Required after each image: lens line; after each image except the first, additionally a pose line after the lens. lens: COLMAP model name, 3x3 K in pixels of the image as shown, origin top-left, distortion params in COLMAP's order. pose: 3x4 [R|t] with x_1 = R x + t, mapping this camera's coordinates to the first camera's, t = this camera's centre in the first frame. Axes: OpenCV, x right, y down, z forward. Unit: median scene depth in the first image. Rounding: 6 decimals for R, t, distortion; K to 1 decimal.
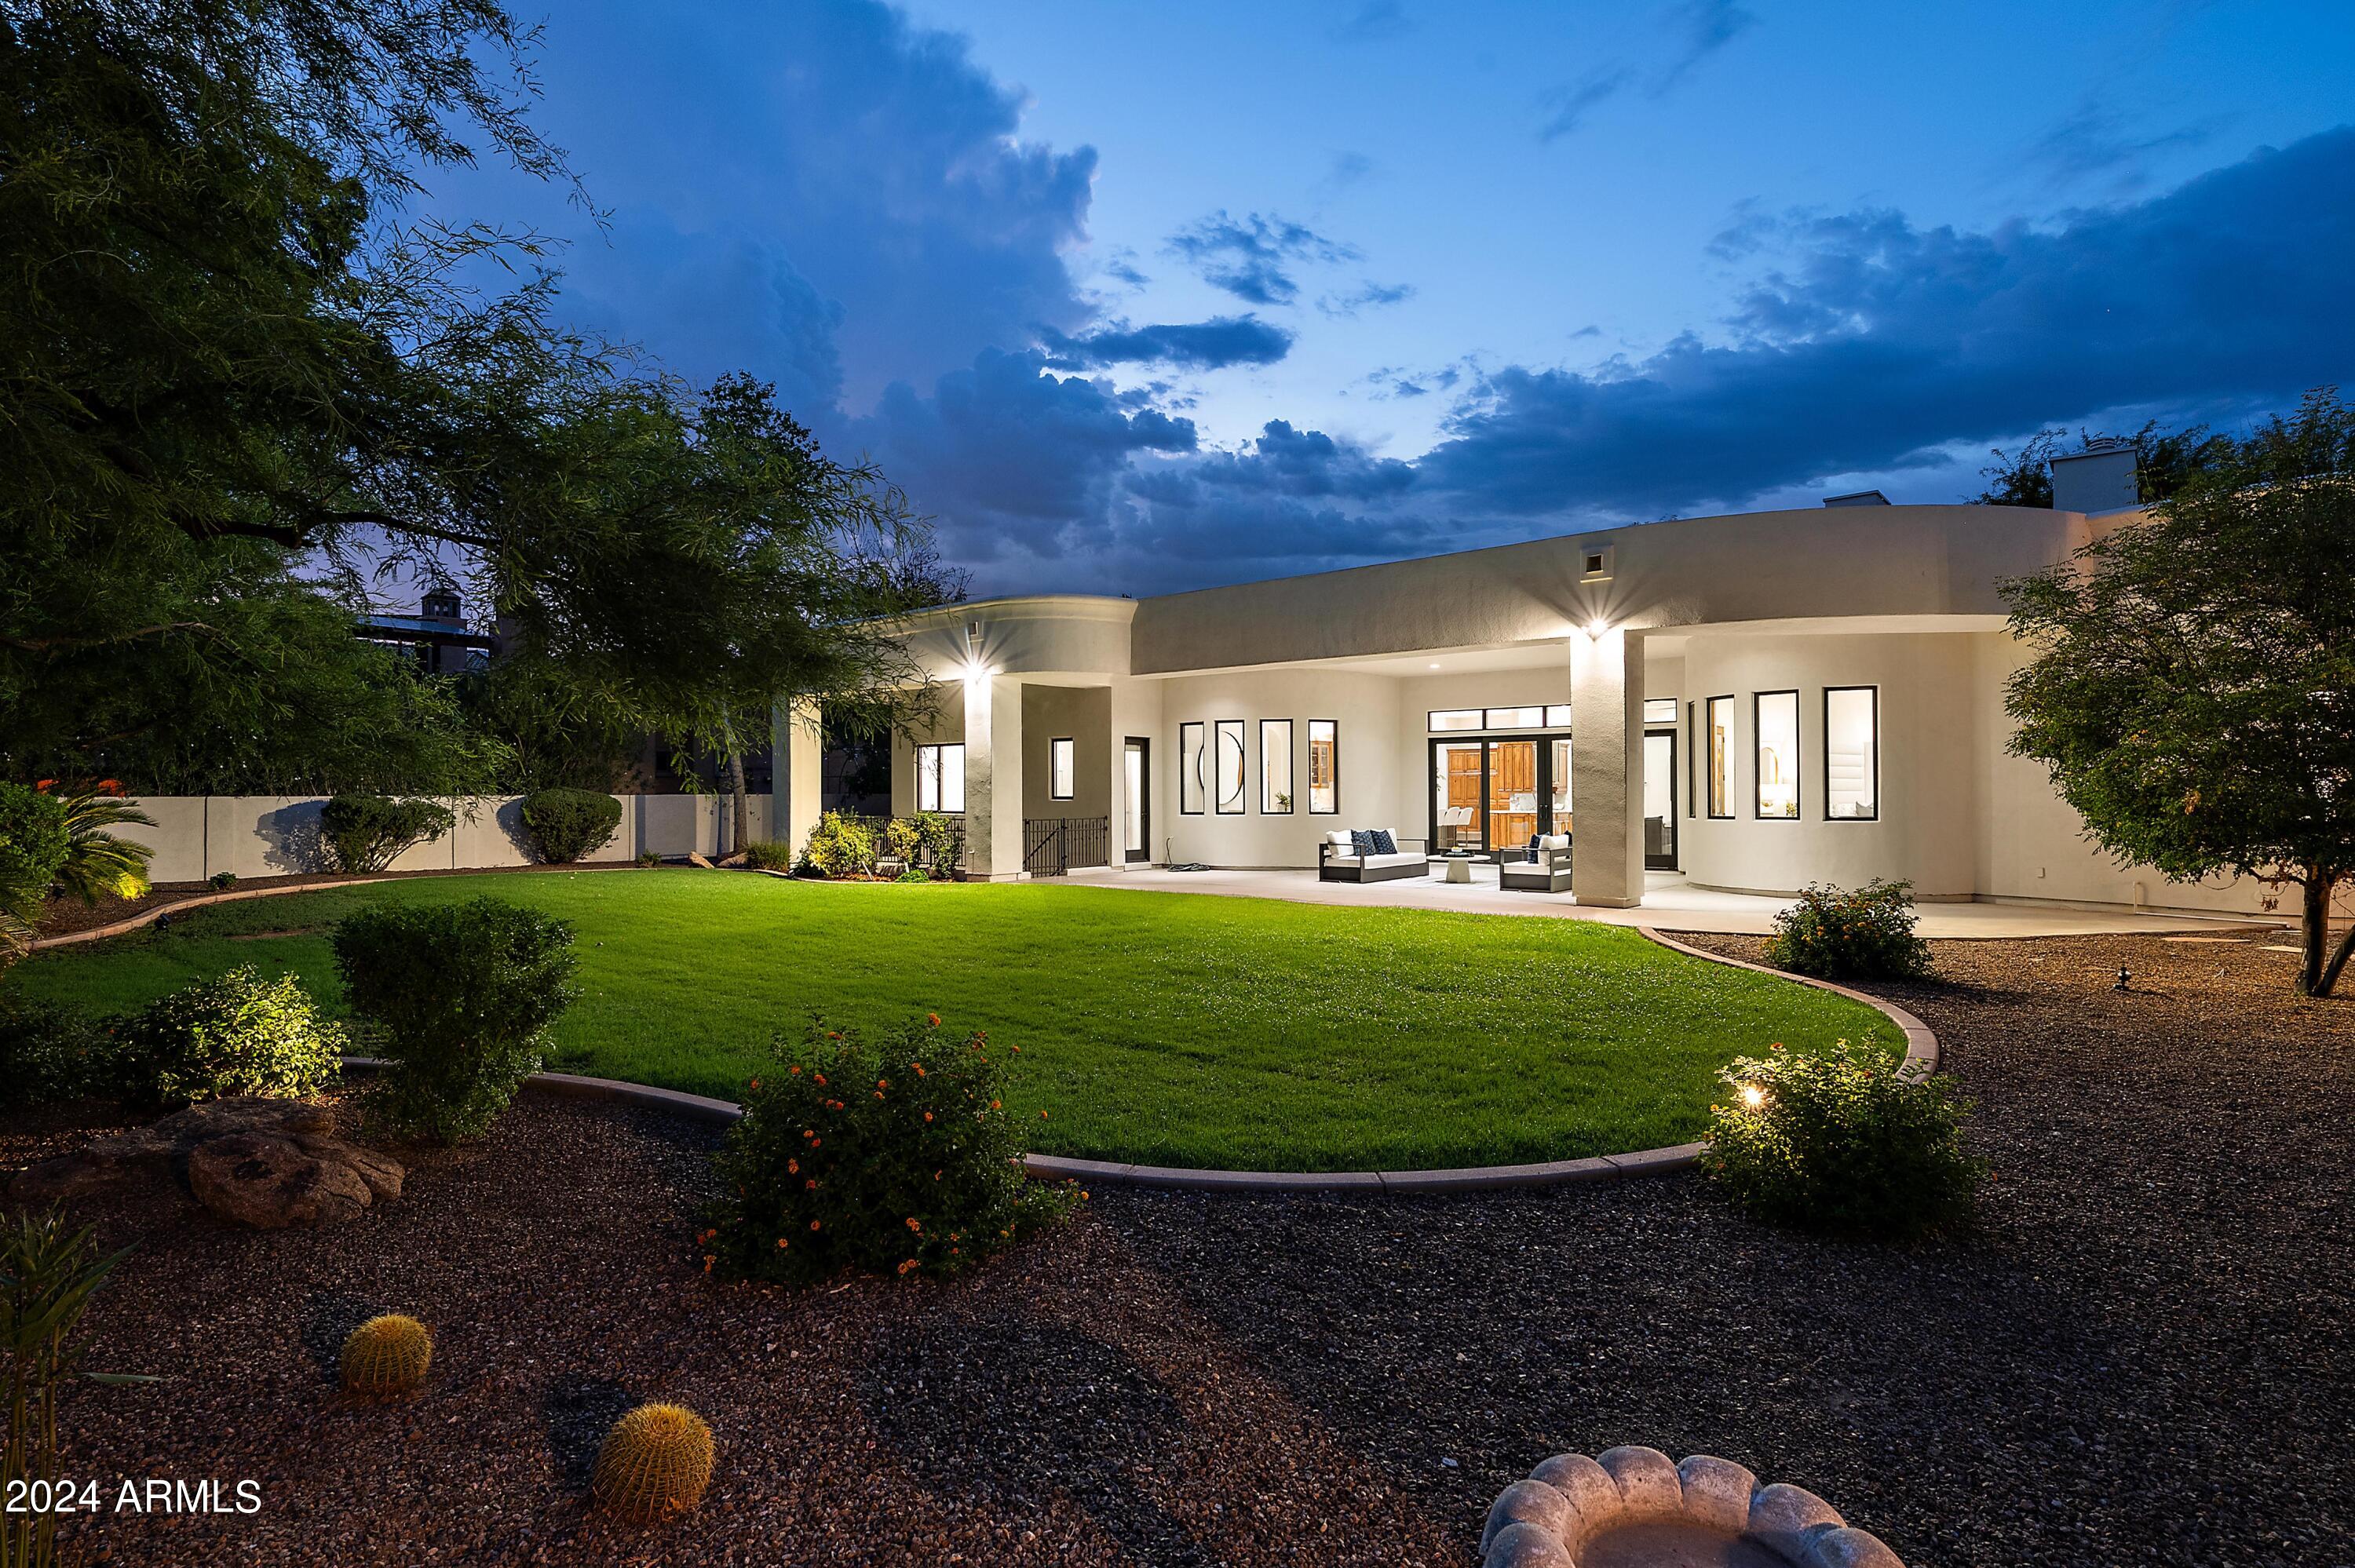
lens RADIAL K [[1229.9, 0, 1168.6], [0, 1229.9, 782.7], [0, 0, 1]] dist [0.002606, -0.000155]
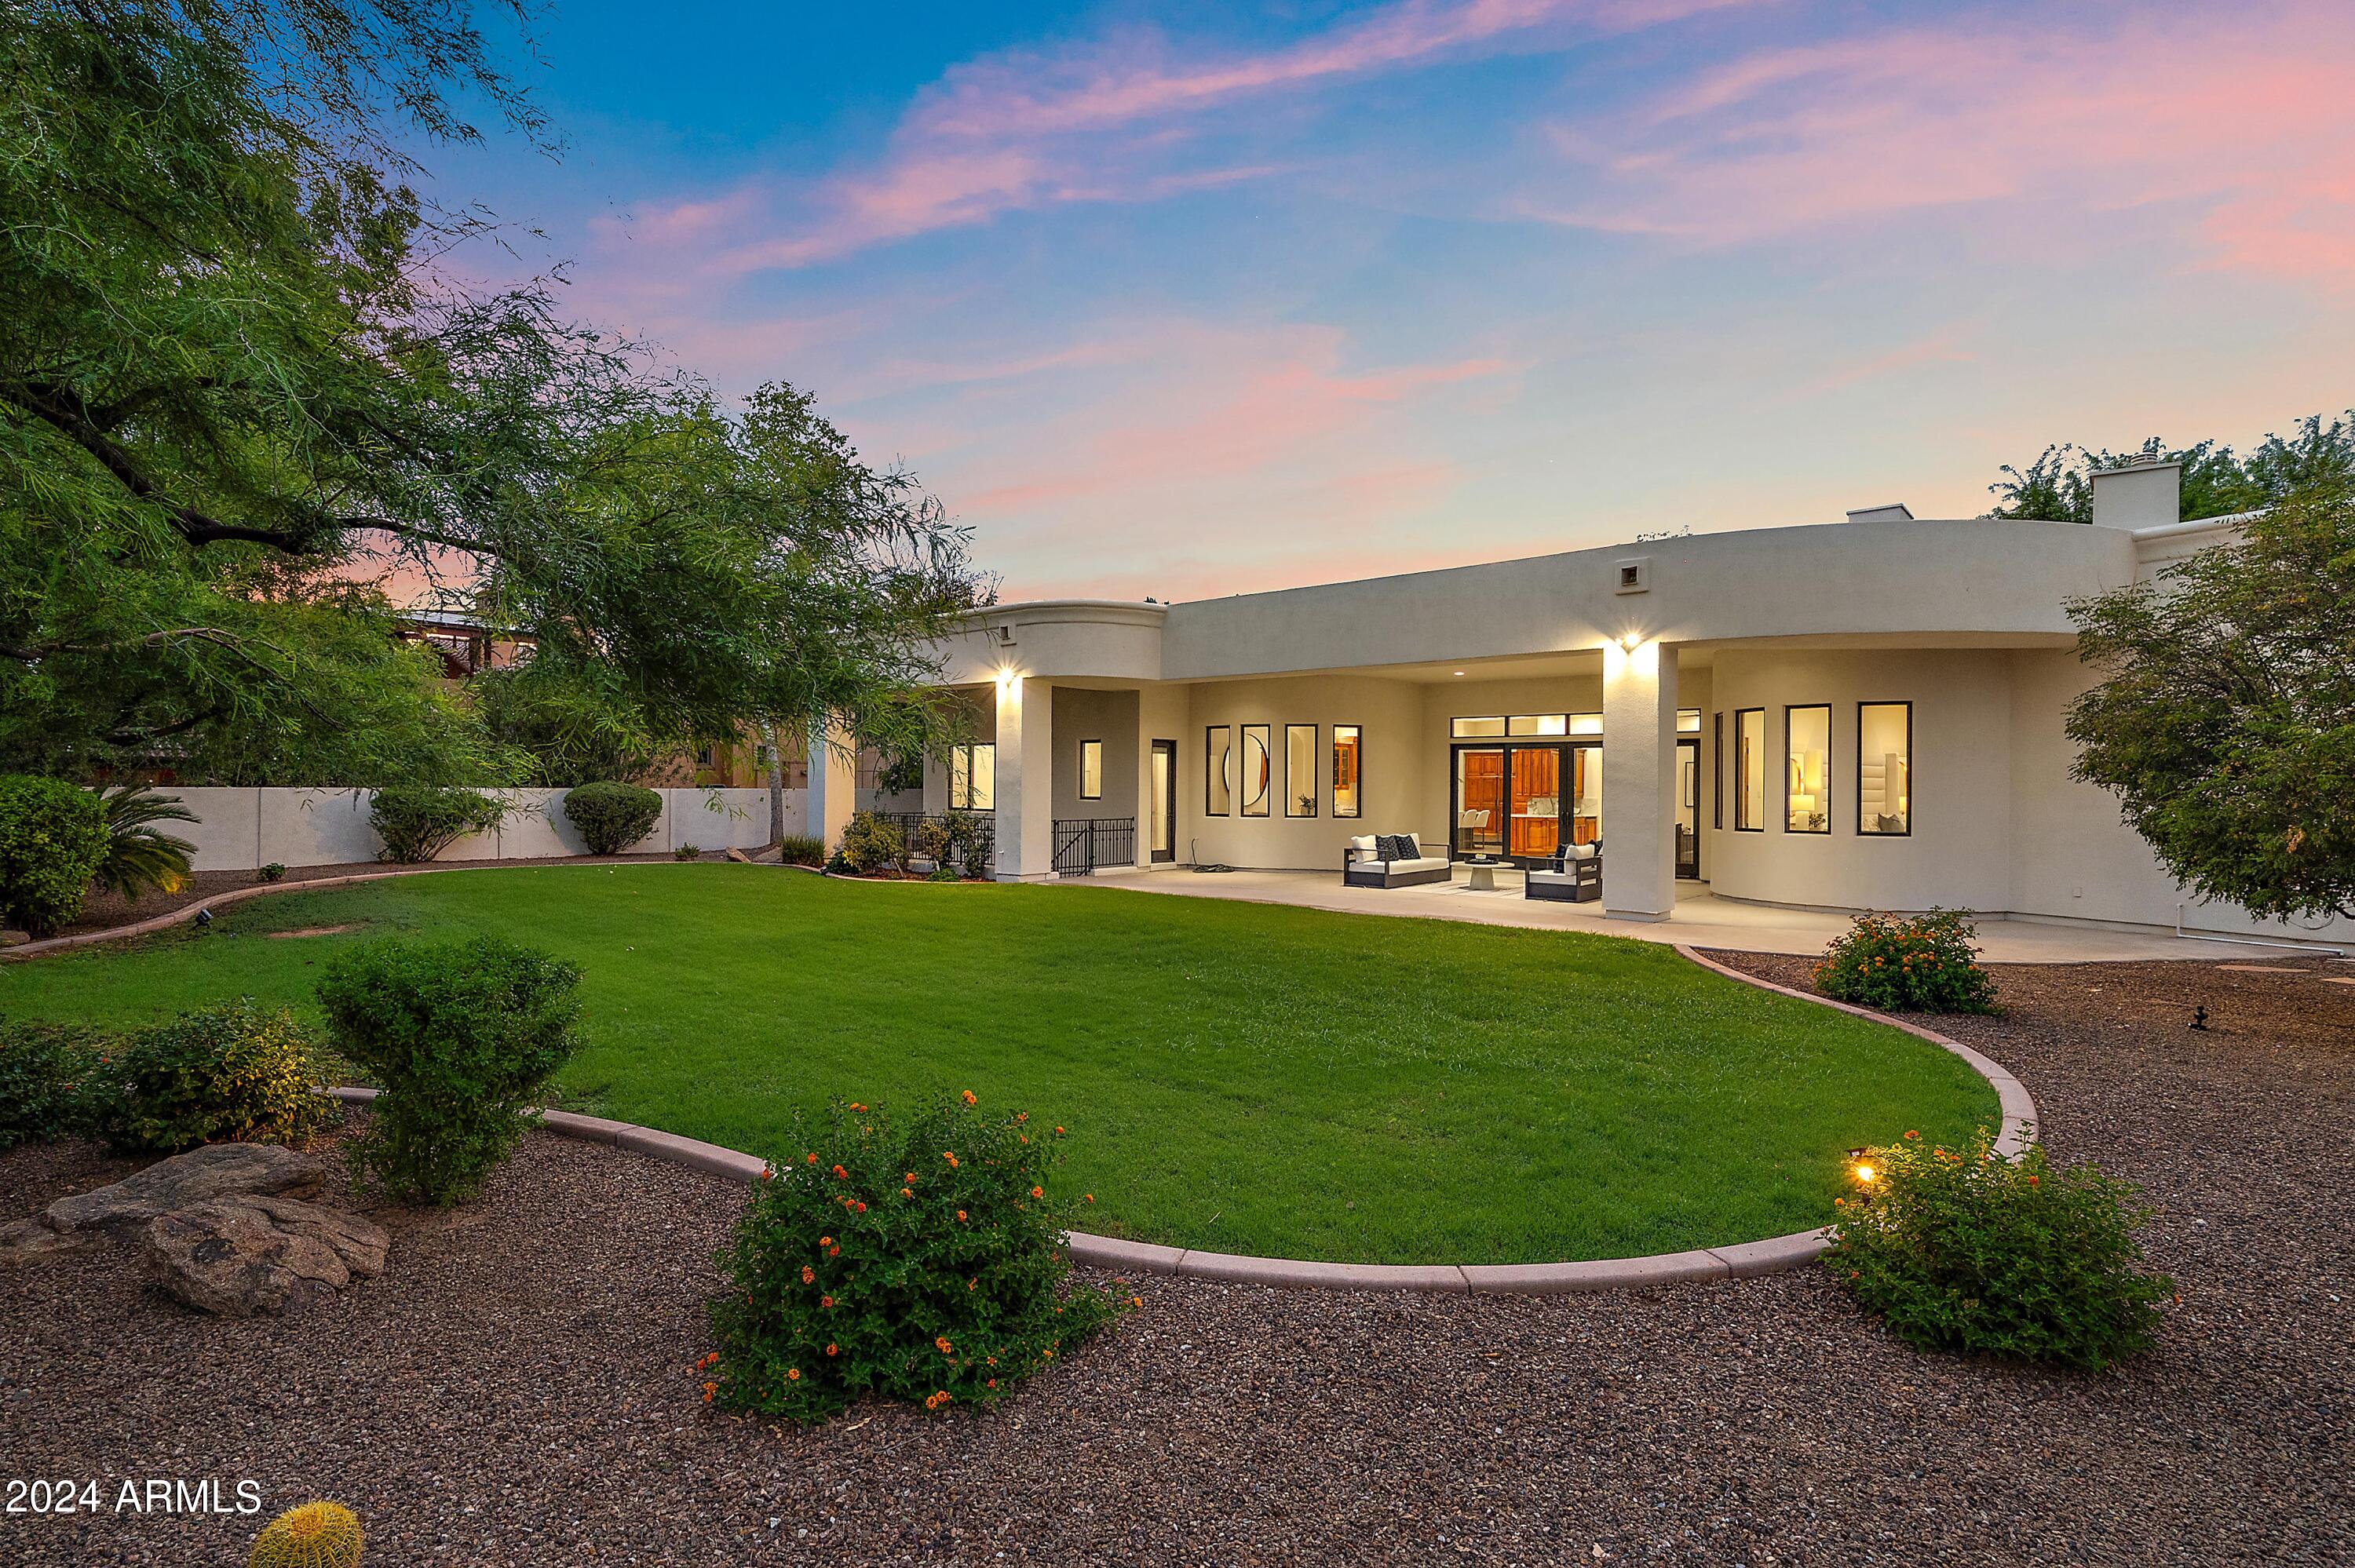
lens RADIAL K [[1166.5, 0, 1173.3], [0, 1166.5, 780.6], [0, 0, 1]] dist [-0.000388, 0.000083]
pose [[0.999879, 0.011364, -0.010576, -0.014092], [-0.011300, 0.999917, 0.006154, -0.016832], [0.010645, -0.006034, 0.999925, 0.061212]]
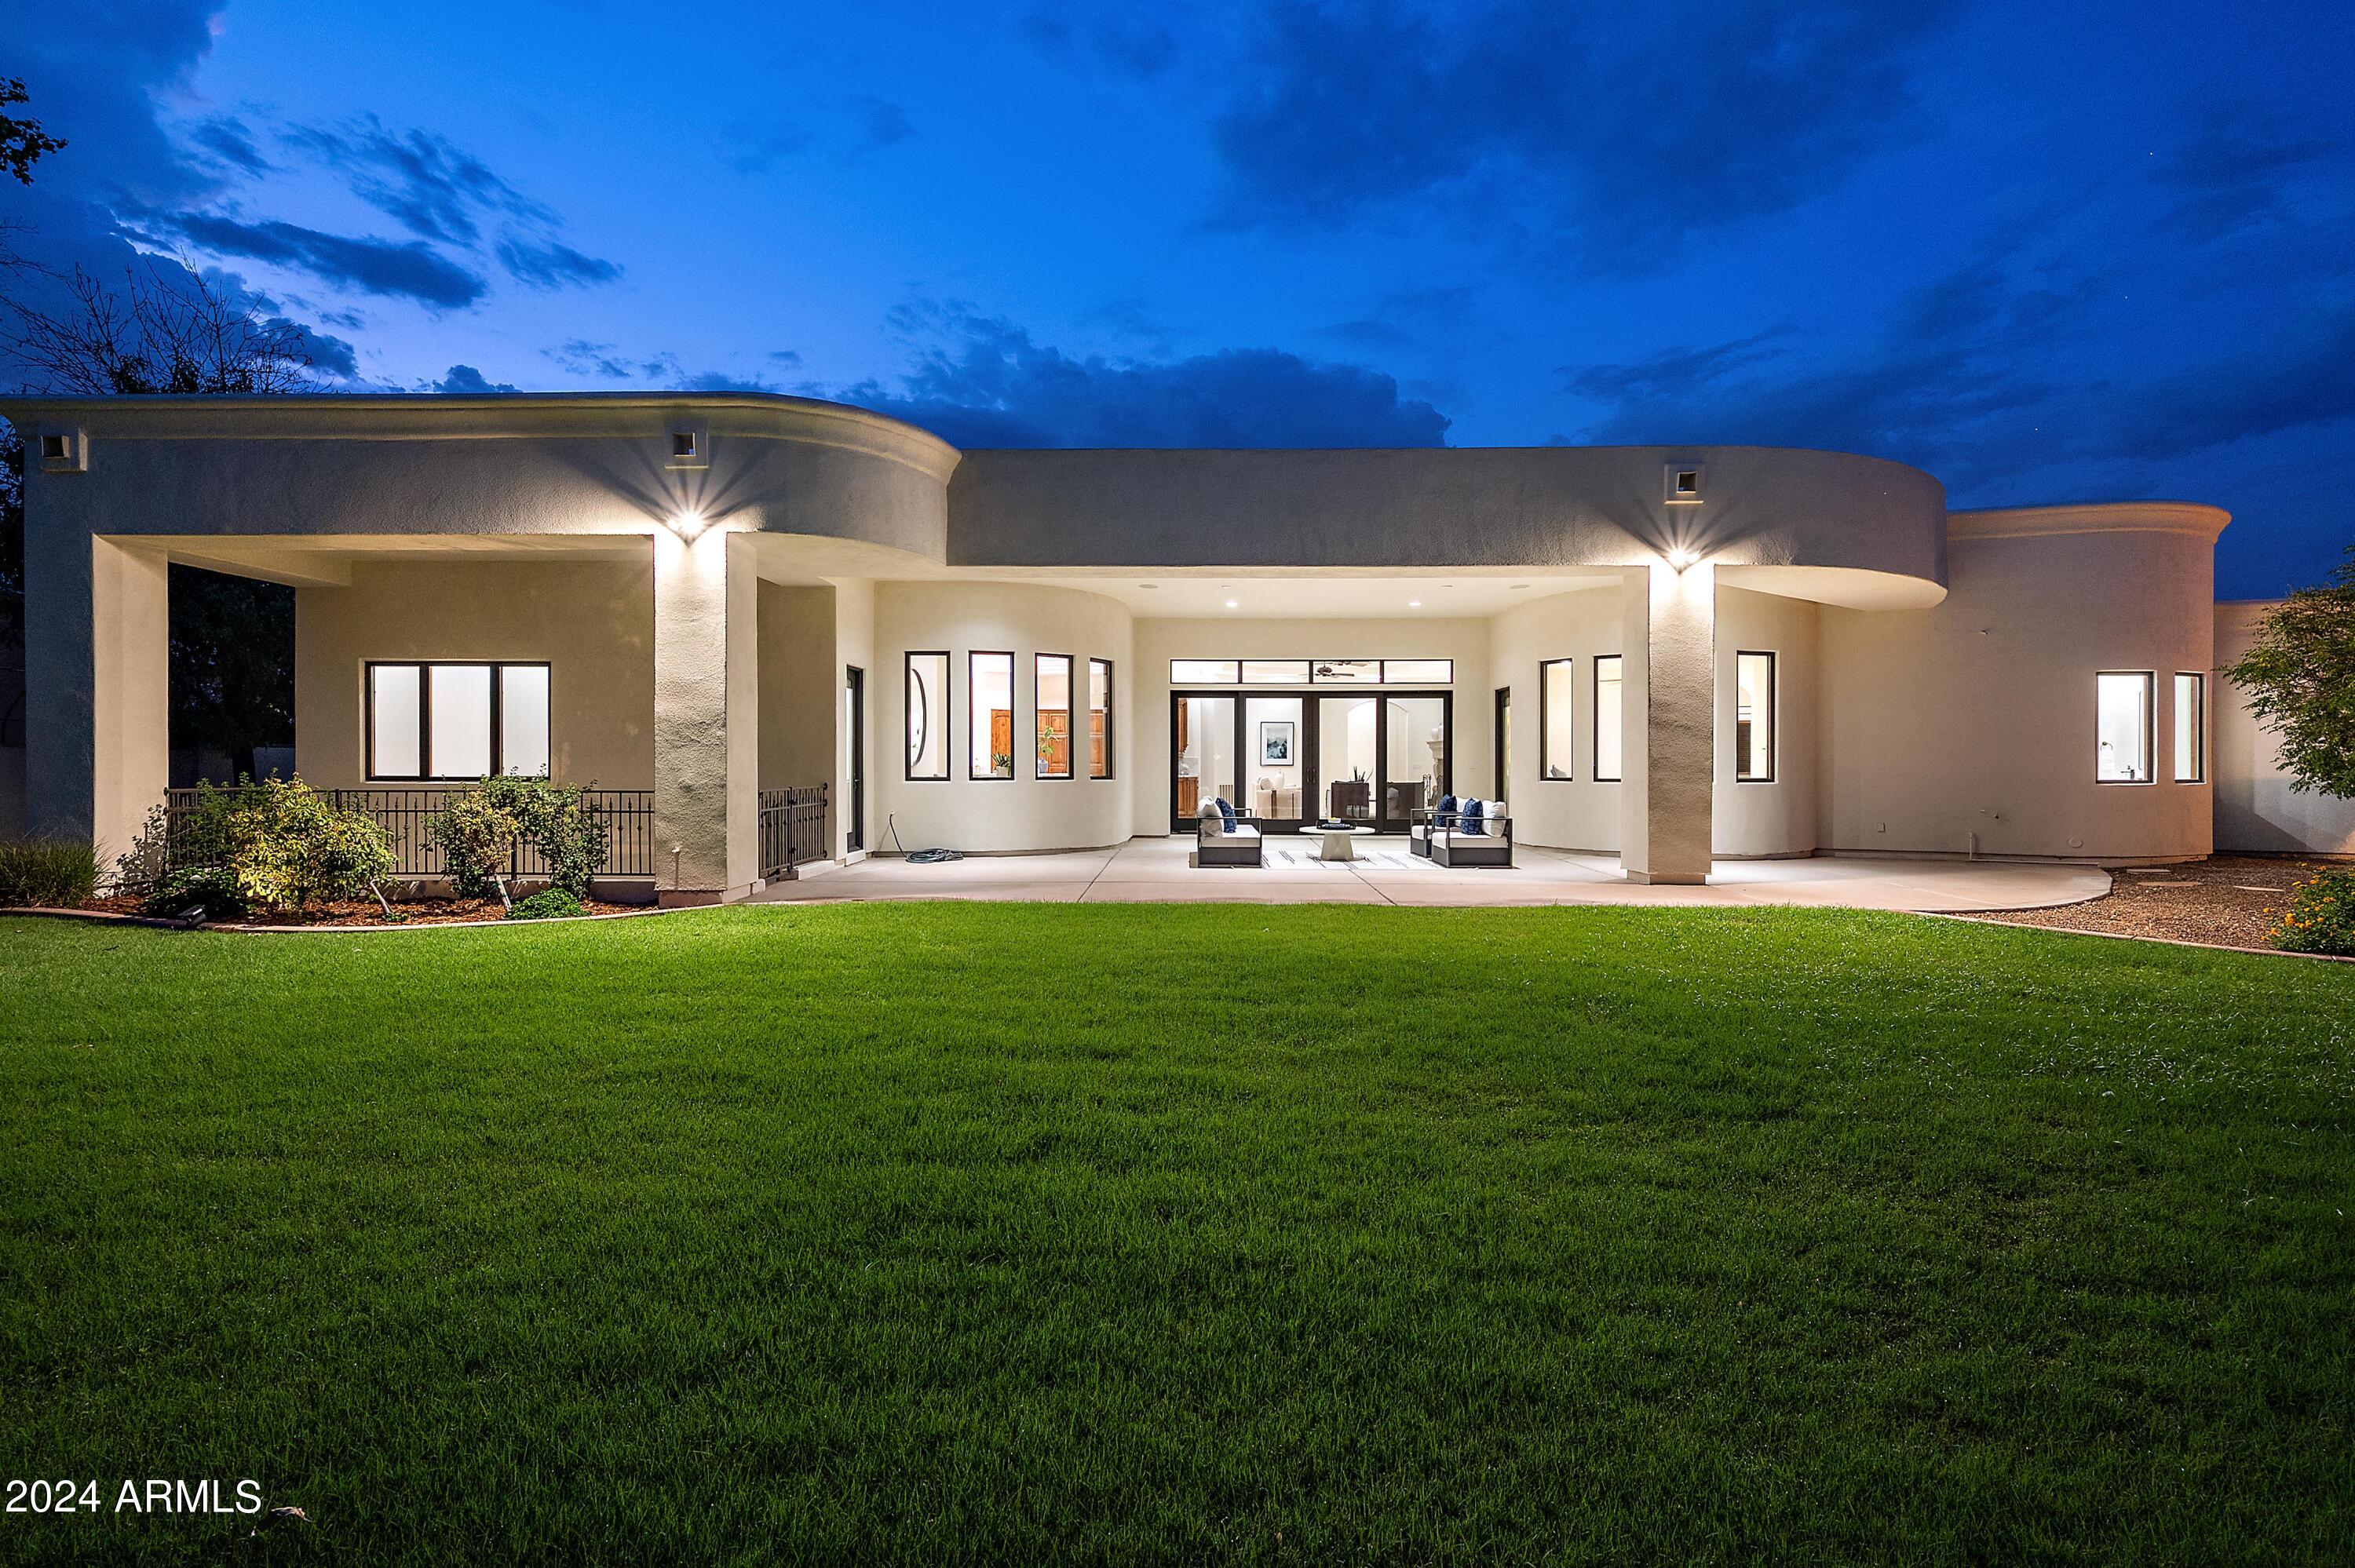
lens RADIAL K [[1031.8, 0, 1189.3], [0, 1031.8, 806.7], [0, 0, 1]] dist [0.007660, -0.001646]
pose [[0.765146, -0.021556, 0.643496, -0.454433], [-0.012029, 0.998786, 0.047760, 0.018653], [-0.643745, -0.044284, 0.763958, 0.796802]]
